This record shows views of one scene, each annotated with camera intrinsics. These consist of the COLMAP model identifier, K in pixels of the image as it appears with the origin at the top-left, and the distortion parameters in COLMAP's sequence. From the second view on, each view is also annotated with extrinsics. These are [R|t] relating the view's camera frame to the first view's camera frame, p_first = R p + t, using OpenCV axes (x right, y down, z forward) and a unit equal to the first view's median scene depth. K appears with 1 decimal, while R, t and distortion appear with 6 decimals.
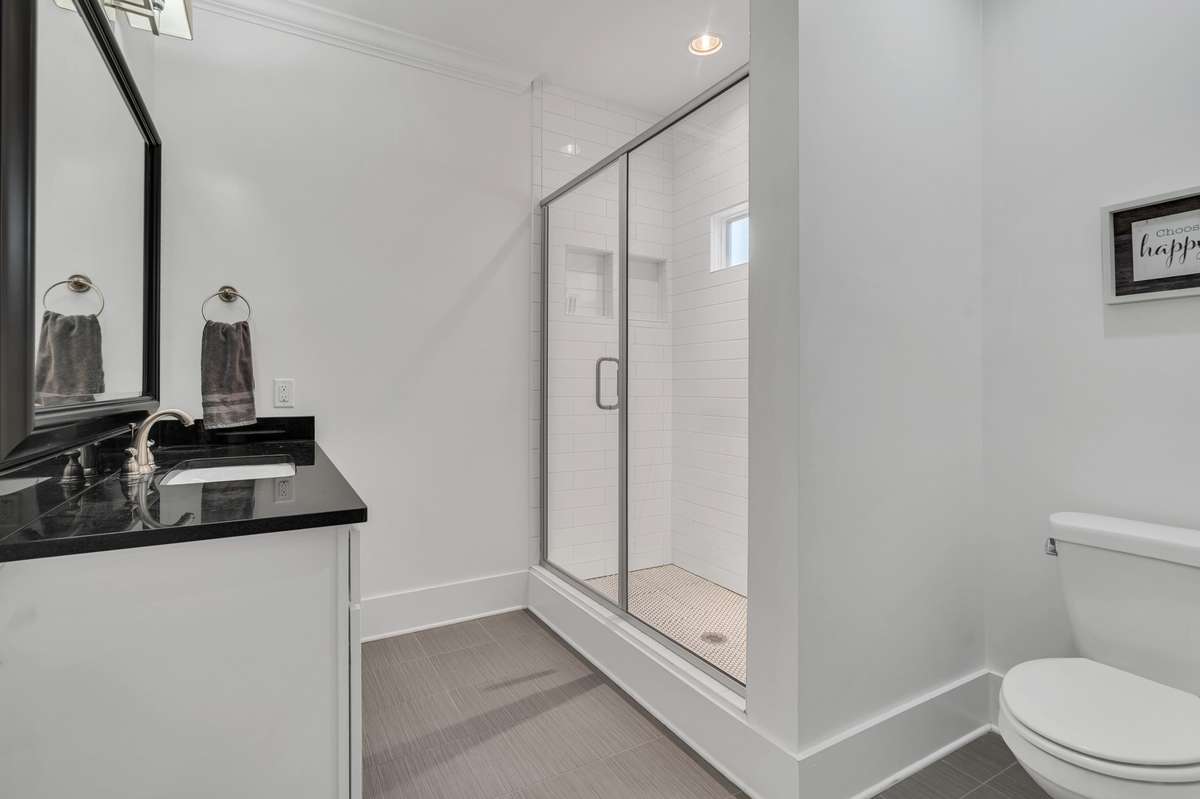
lens RADIAL K [[558.9, 0, 594.4], [0, 558.9, 379.9], [0, 0, 1]] dist [0.001315, 0.000885]
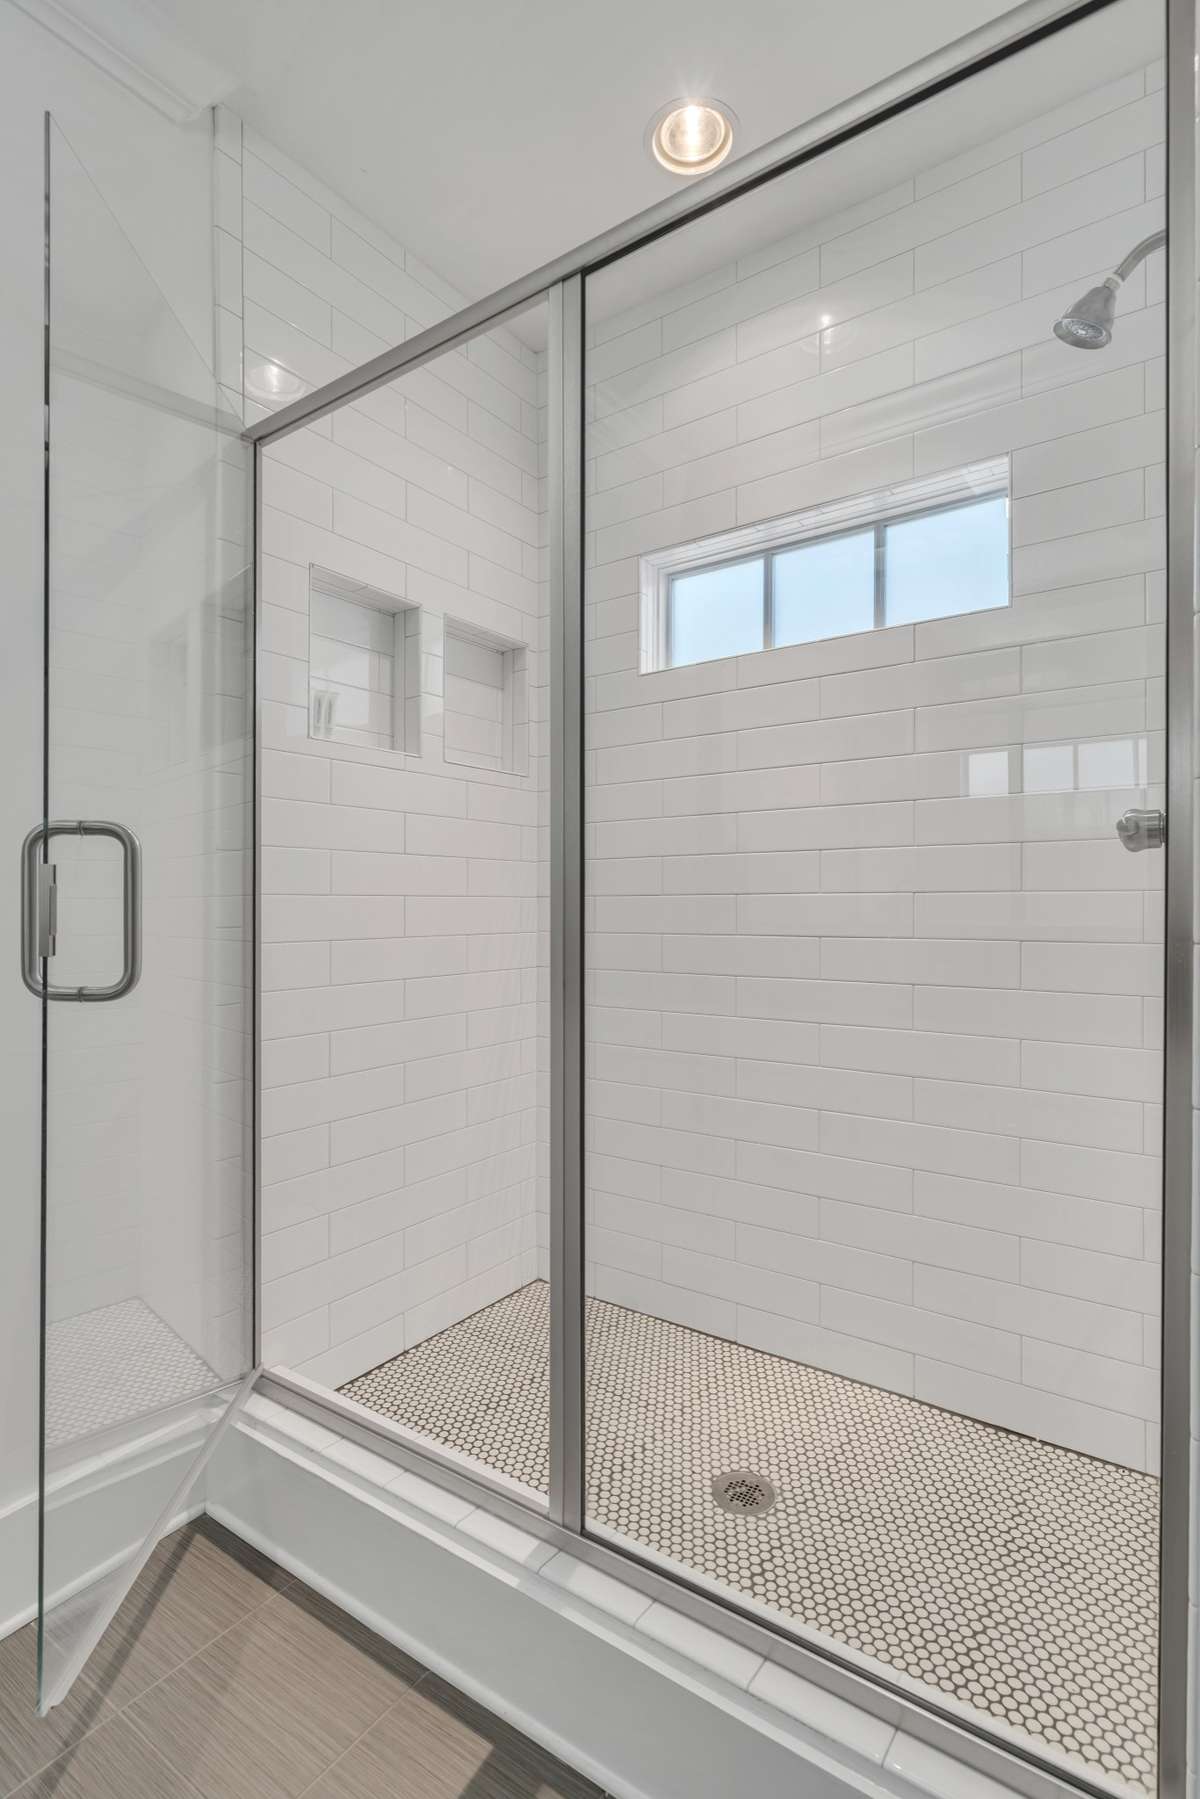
lens RADIAL K [[846.7, 0, 711.8], [0, 846.7, 890.1], [0, 0, 1]] dist [0.003136, -0.000004]
pose [[0.876050, -0.006757, 0.482174, -0.095887], [0.008129, 0.999967, -0.000755, -0.004285], [-0.482152, 0.004581, 0.876075, 0.337605]]
